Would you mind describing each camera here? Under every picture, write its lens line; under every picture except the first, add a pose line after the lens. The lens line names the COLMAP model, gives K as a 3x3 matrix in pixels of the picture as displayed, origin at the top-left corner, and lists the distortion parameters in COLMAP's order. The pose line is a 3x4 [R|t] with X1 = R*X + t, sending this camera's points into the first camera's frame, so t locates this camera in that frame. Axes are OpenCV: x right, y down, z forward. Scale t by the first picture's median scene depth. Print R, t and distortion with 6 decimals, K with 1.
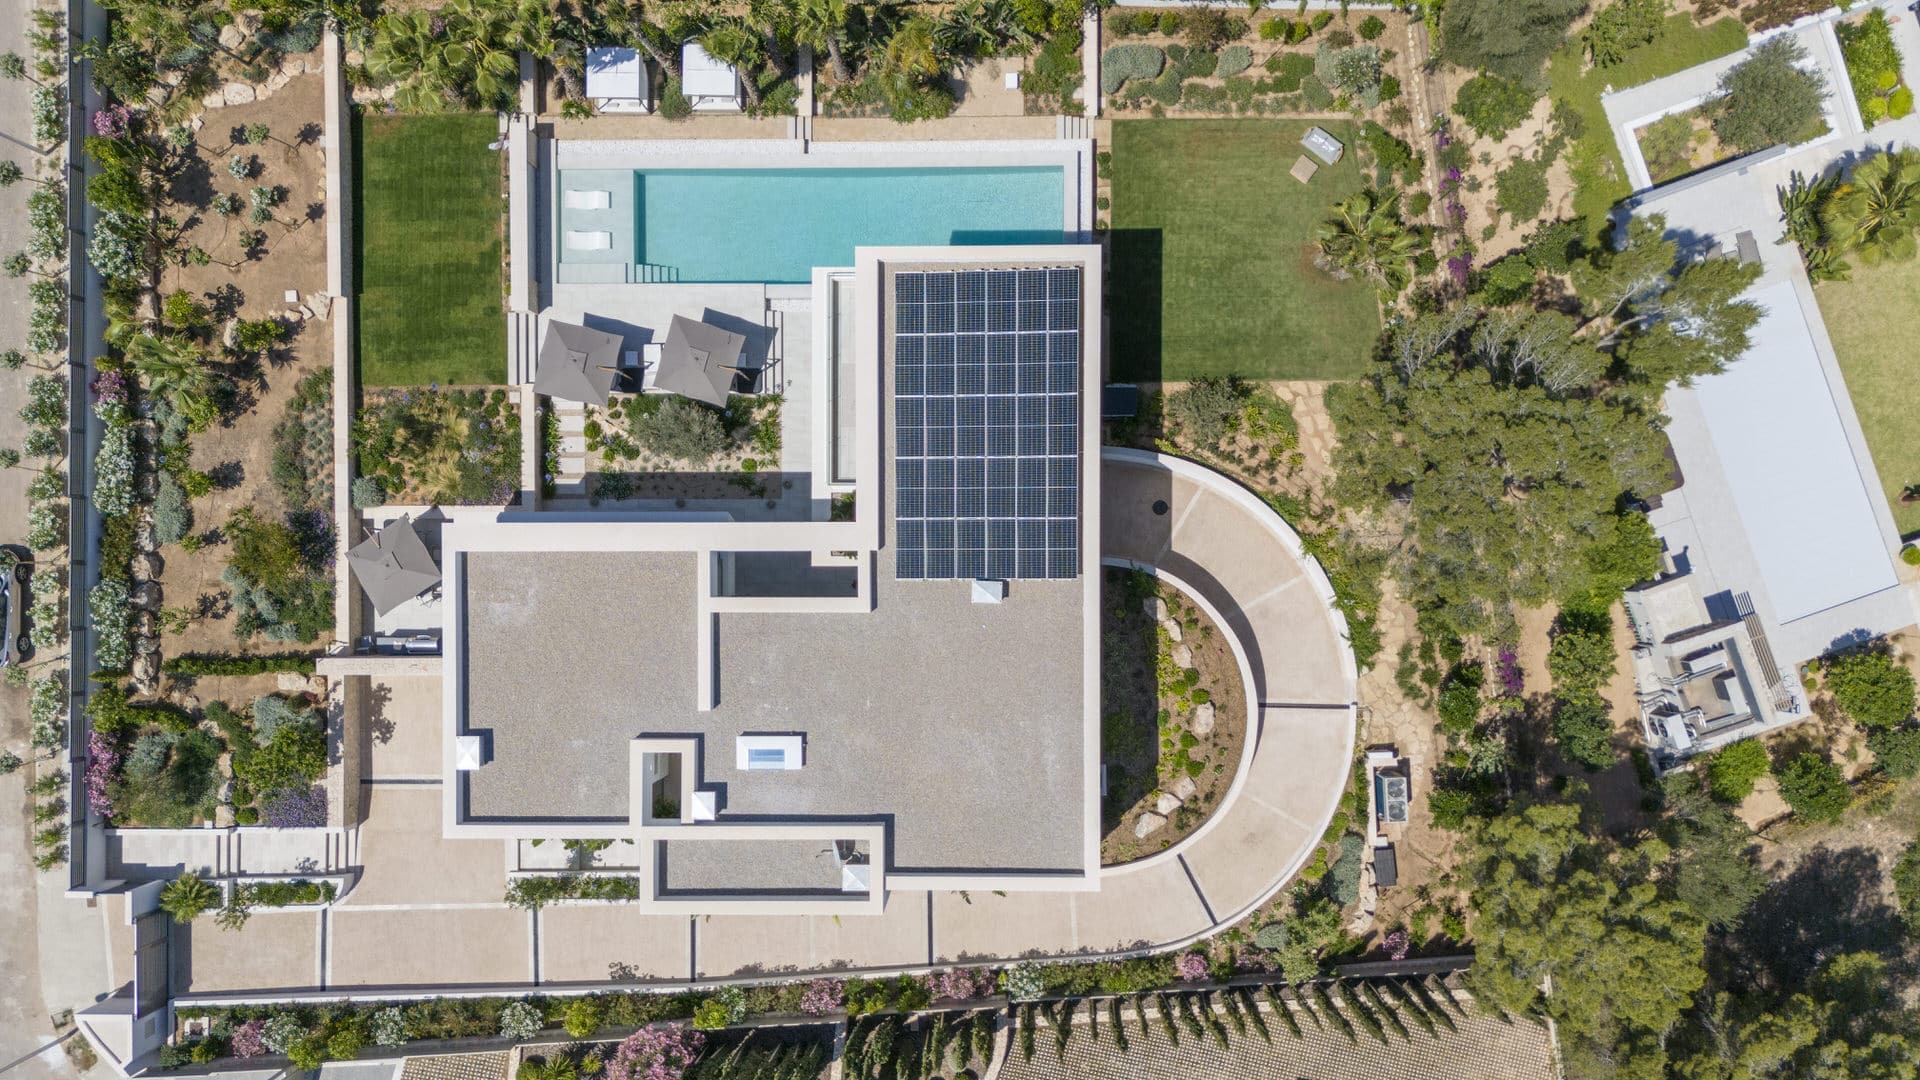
lens RADIAL K [[1367.0, 0, 1004.4], [0, 1367.0, 580.1], [0, 0, 1]] dist [0.070692, -0.054586]
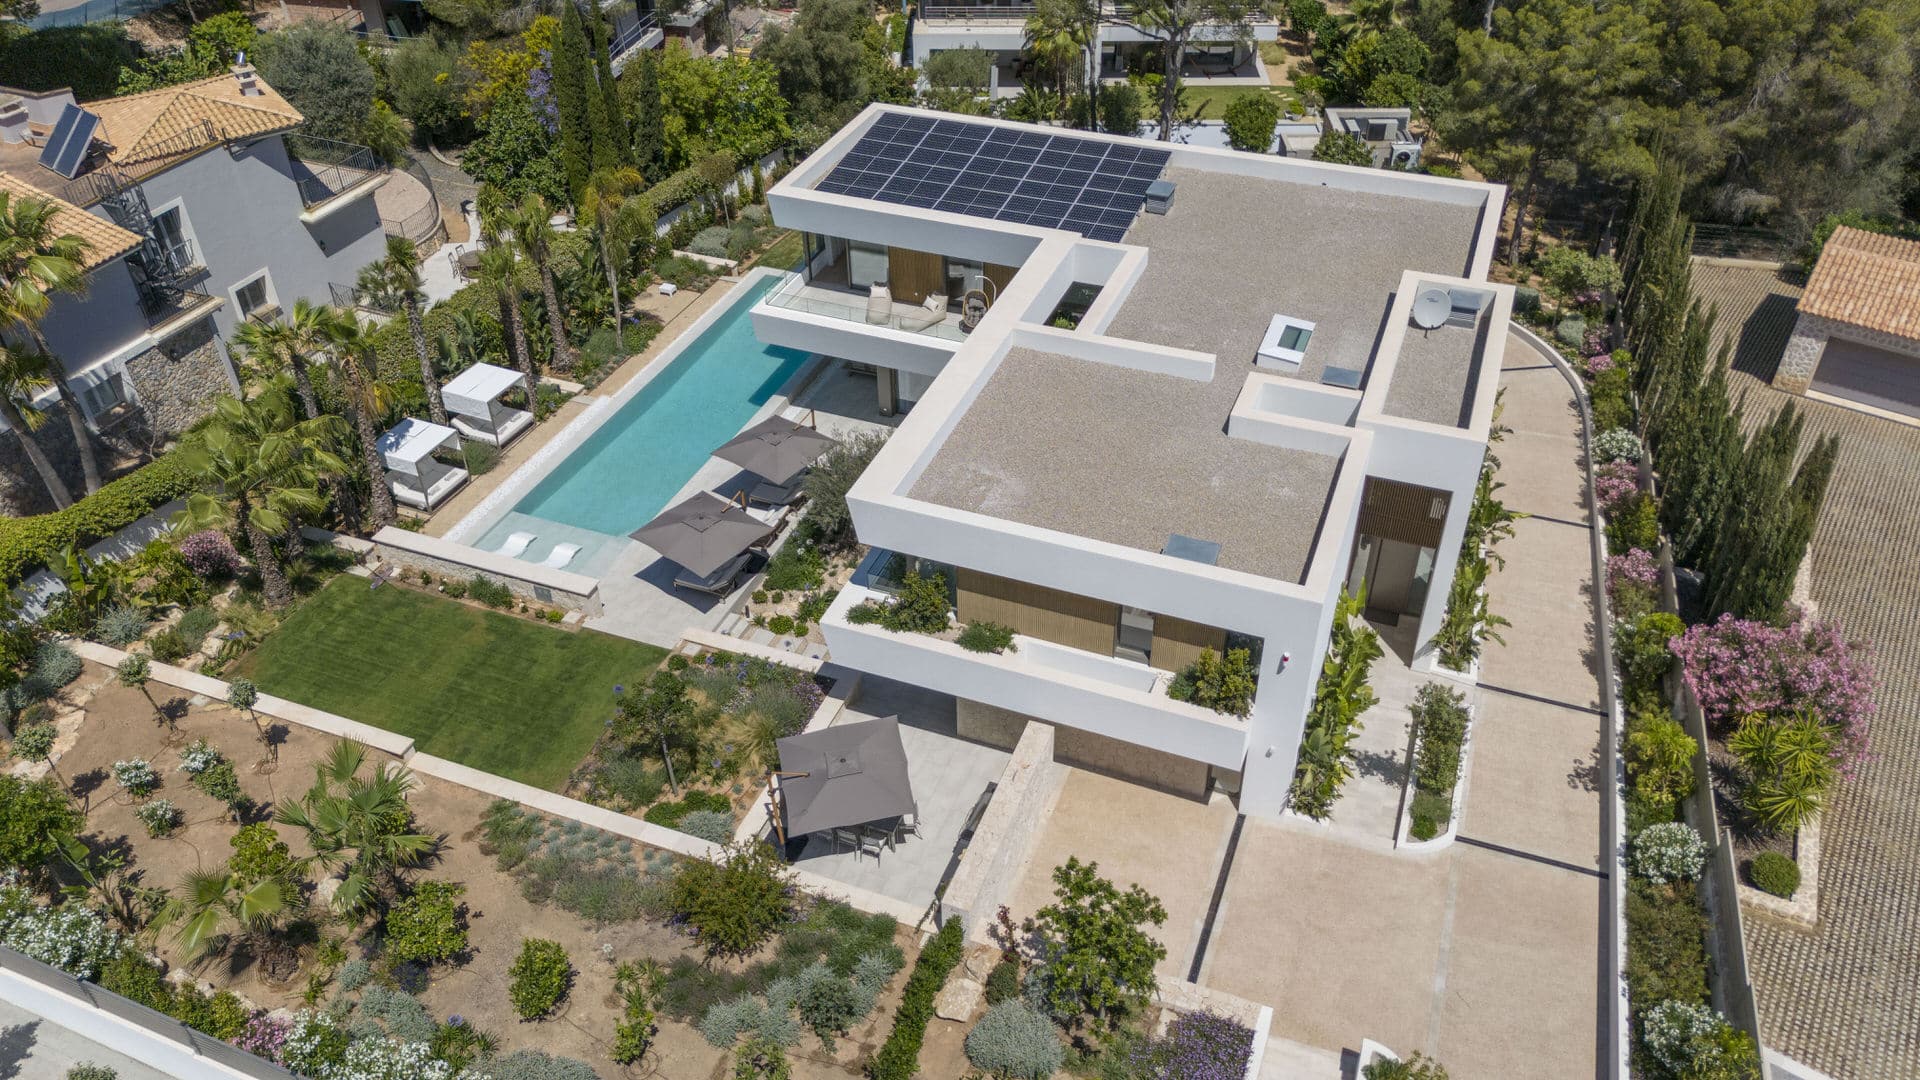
lens RADIAL K [[1367.0, 0, 1004.4], [0, 1367.0, 580.1], [0, 0, 1]] dist [0.070692, -0.054586]
pose [[0.342612, -0.573644, 0.744009, -0.788159], [0.939302, 0.193873, -0.283063, 0.200268], [0.018134, 0.795830, 0.605249, 0.560014]]
